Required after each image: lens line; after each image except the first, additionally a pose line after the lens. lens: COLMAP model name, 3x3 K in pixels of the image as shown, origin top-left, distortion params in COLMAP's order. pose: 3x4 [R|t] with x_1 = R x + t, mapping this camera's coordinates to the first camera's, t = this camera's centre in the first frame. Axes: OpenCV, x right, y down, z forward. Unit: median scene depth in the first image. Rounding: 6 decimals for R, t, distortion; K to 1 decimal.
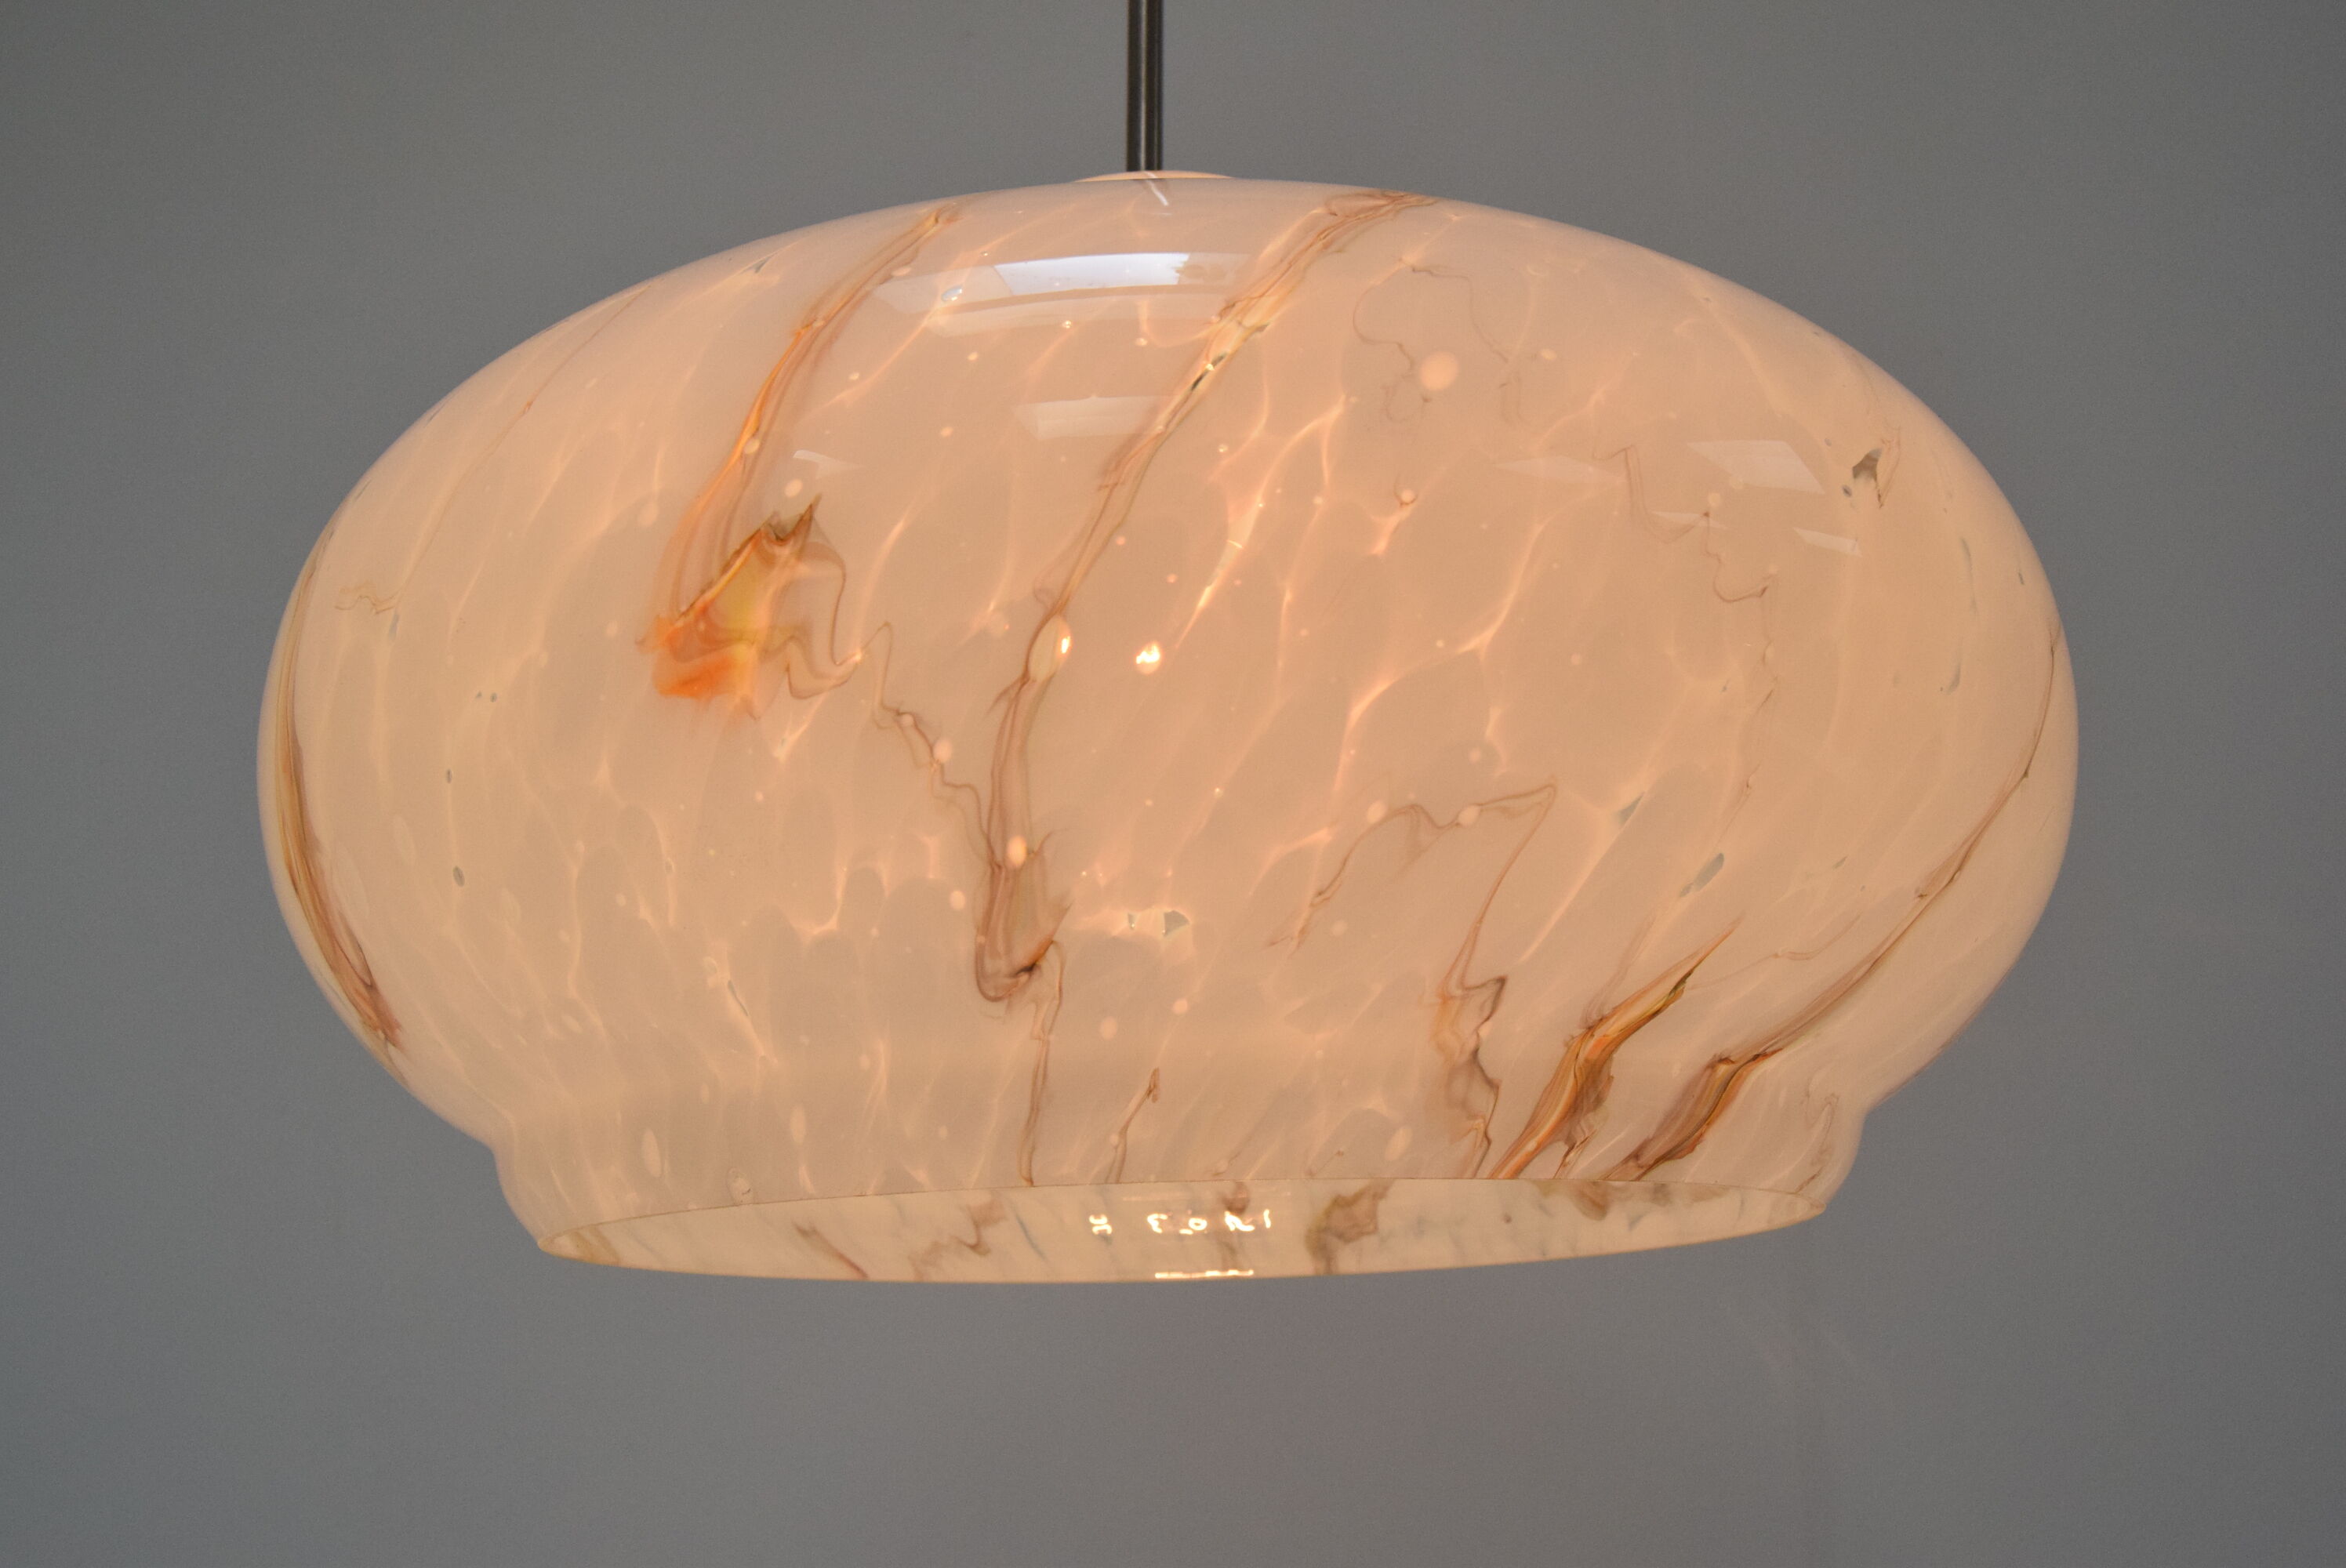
lens RADIAL K [[2092.9, 0, 1173.0], [0, 2092.9, 784.0], [0, 0, 1]] dist [-0.083263, -0.002481]
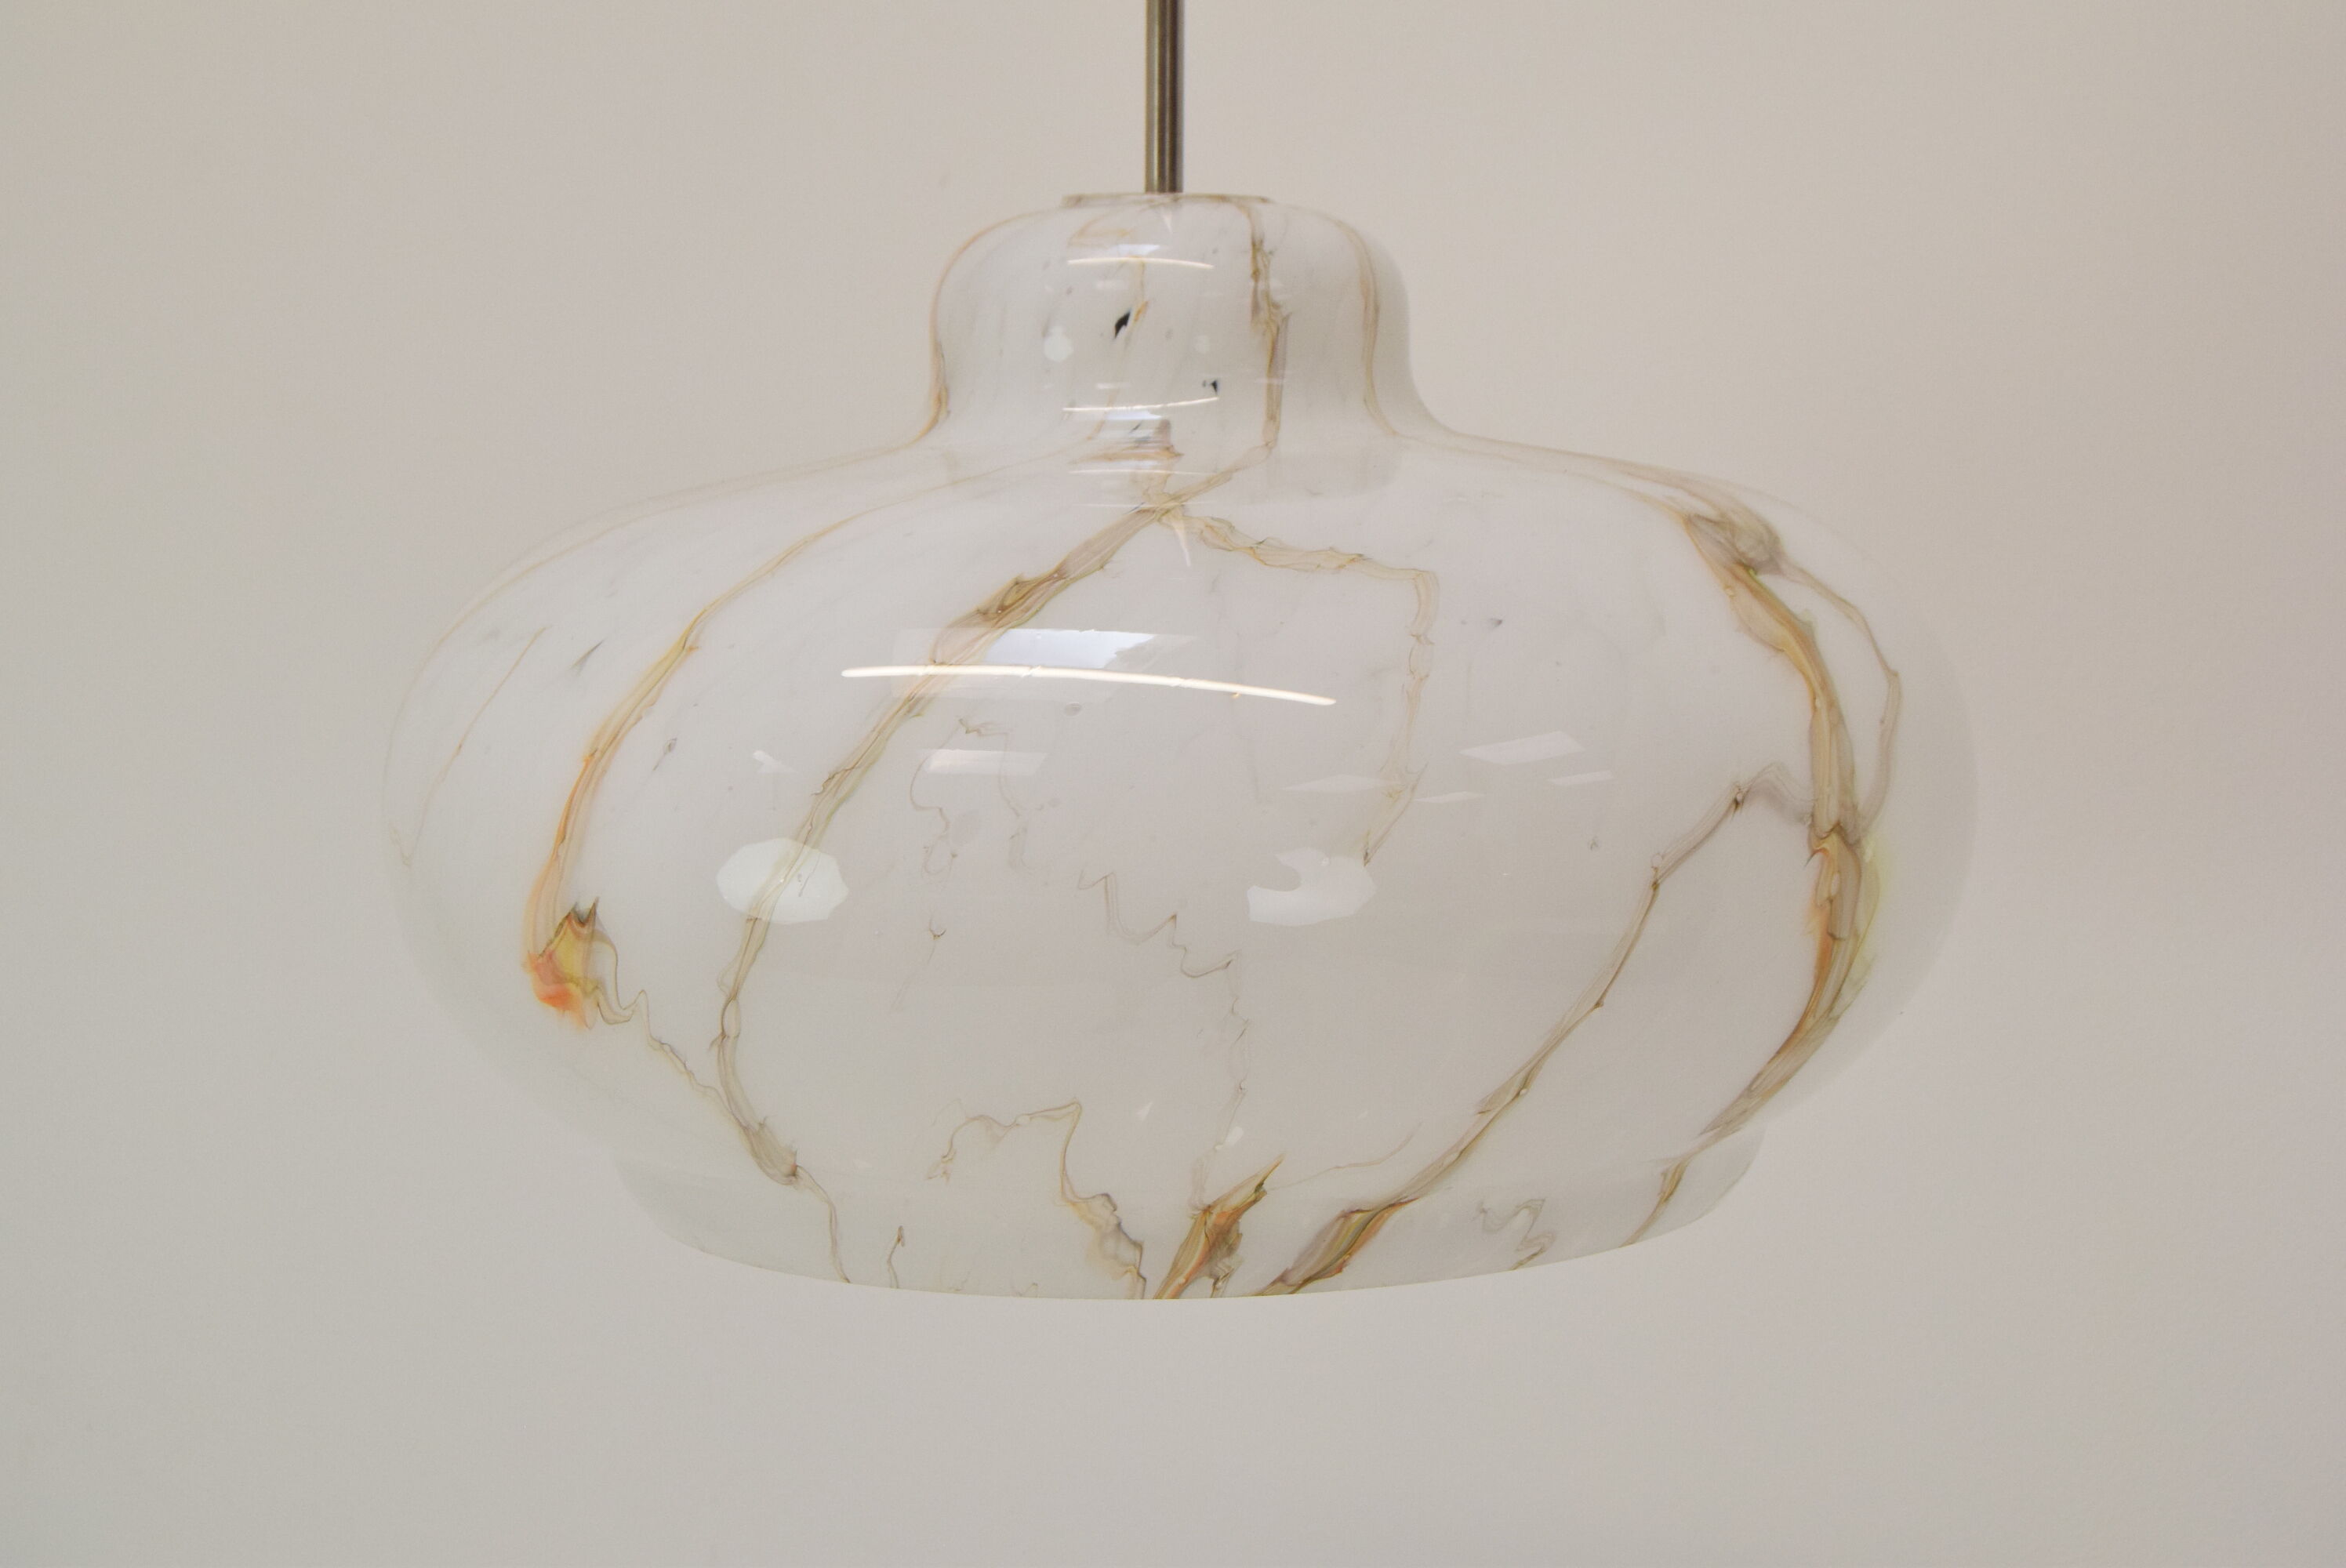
lens RADIAL K [[4037.9, 0, 1173.0], [0, 4037.9, 784.0], [0, 0, 1]] dist [-0.032870, -0.028148]
pose [[0.909429, 0.040614, -0.413872, 1.330239], [0.119230, 0.927974, 0.353056, -1.129702], [0.398401, -0.370425, 0.839084, -1.166650]]
